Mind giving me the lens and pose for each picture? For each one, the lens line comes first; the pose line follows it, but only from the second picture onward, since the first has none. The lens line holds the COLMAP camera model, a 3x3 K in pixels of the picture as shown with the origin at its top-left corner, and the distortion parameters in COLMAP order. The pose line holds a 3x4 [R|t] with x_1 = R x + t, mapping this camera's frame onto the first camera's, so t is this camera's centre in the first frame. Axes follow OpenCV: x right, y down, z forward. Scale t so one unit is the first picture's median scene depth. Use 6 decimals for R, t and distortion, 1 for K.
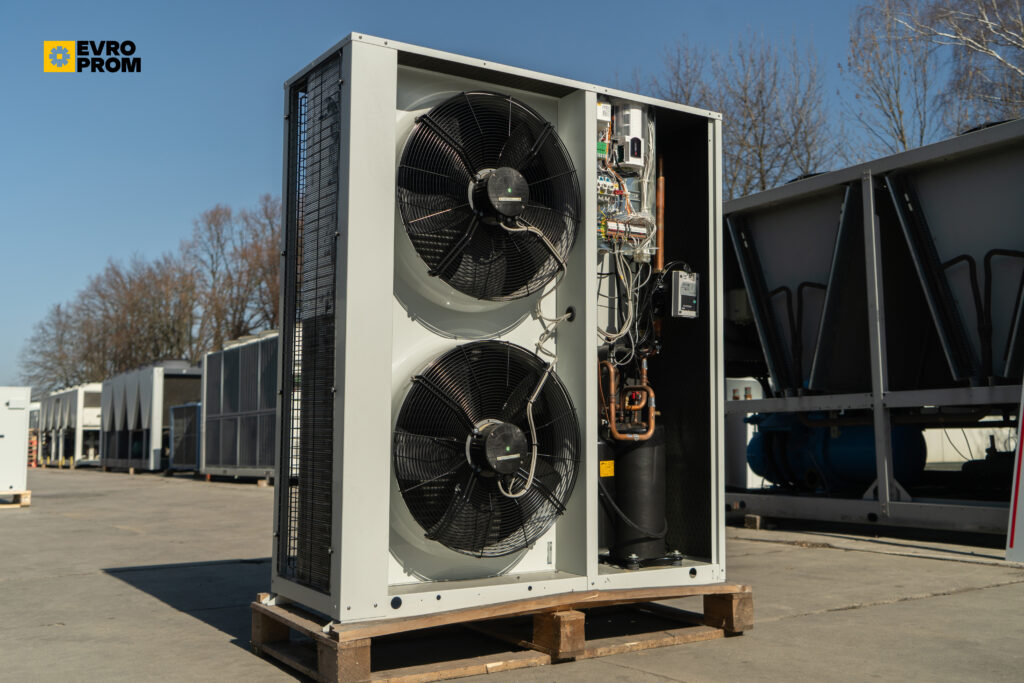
lens RADIAL K [[1041.4, 0, 512.0], [0, 1041.4, 341.5], [0, 0, 1]] dist [-0.017347, -0.002377]
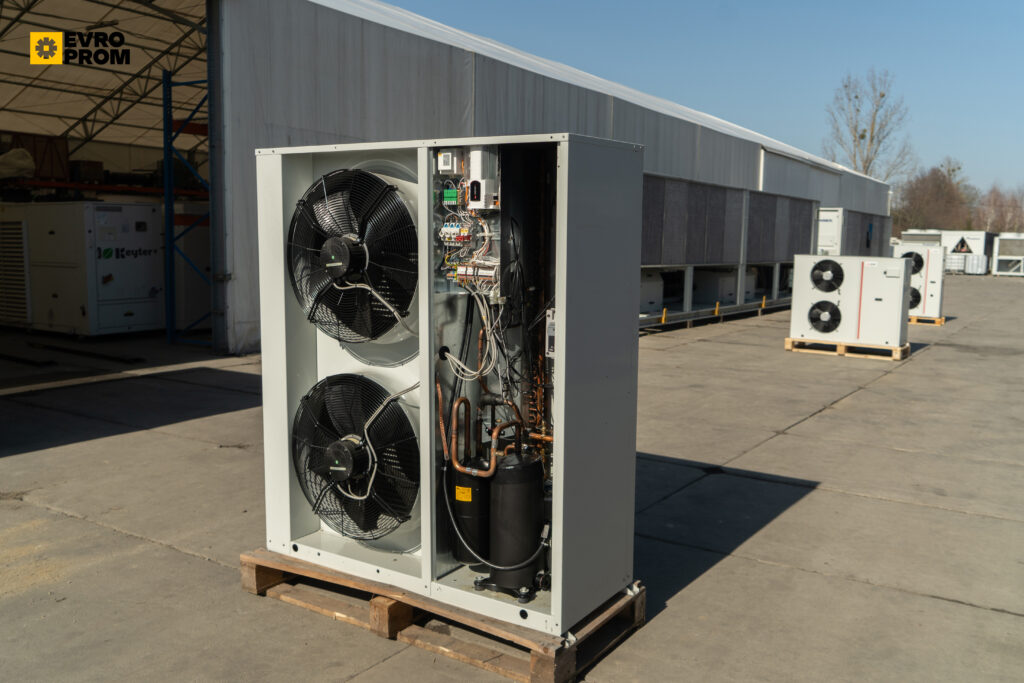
lens RADIAL K [[898.8, 0, 512.0], [0, 898.8, 341.5], [0, 0, 1]] dist [-0.001584, -0.000090]
pose [[0.408198, 0.120569, -0.904896, 0.928794], [0.063708, 0.985061, 0.159989, -0.179917], [0.910668, -0.122956, 0.394419, 0.675300]]
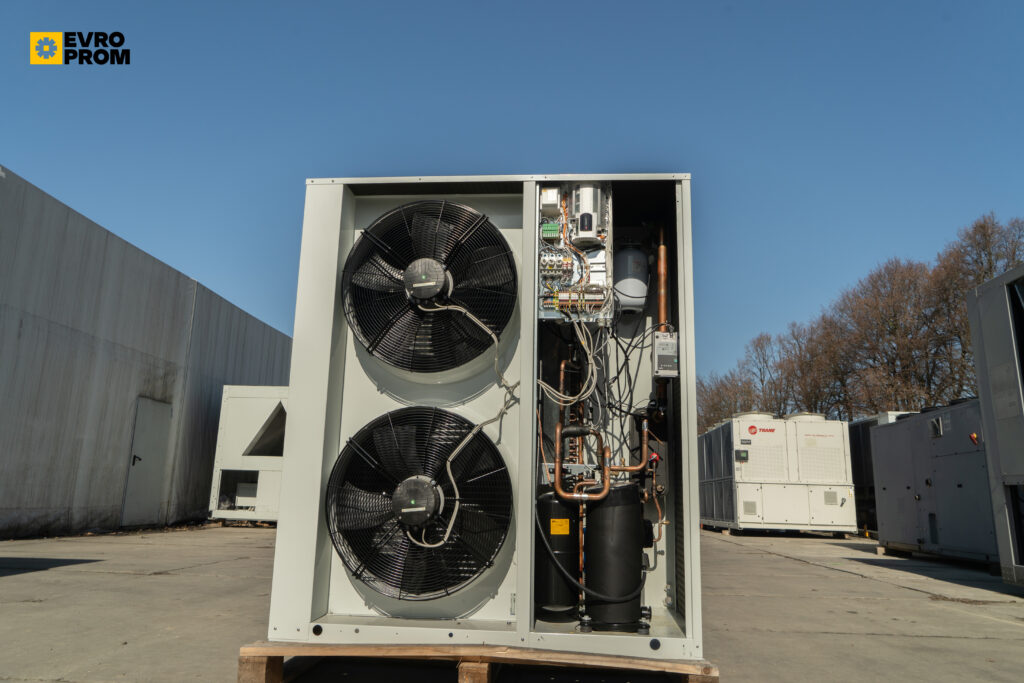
lens RADIAL K [[708.1, 0, 512.0], [0, 708.1, 341.5], [0, 0, 1]] dist [-0.018193, -0.002259]
pose [[0.794286, -0.103772, -0.598616, 0.482974], [0.027631, 0.990455, -0.135036, 0.032406], [0.606915, 0.090717, 0.789572, 0.387761]]
